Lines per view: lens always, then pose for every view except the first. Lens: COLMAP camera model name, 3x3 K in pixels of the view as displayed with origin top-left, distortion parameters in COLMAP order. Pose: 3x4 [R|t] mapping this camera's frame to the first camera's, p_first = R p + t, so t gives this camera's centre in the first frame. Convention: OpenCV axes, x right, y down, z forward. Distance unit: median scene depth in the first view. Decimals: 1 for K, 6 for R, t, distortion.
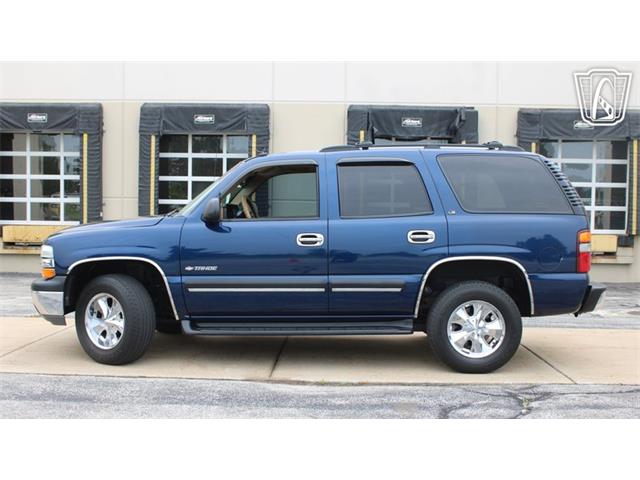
lens RADIAL K [[599.8, 0, 320.0], [0, 599.8, 240.0], [0, 0, 1]] dist [-0.099404, 0.006999]
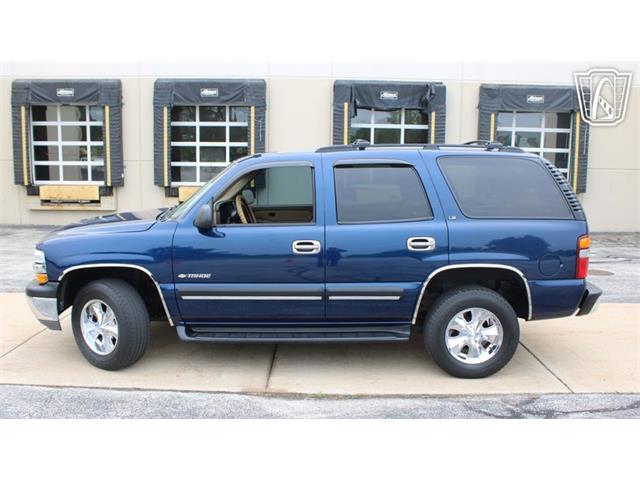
lens RADIAL K [[509.1, 0, 320.0], [0, 509.1, 240.0], [0, 0, 1]] dist [-0.115818, 0.006979]
pose [[0.999802, -0.003505, 0.019580, -0.010371], [0.001809, 0.996295, 0.085978, -0.080151], [-0.019809, -0.085926, 0.996105, 0.180219]]
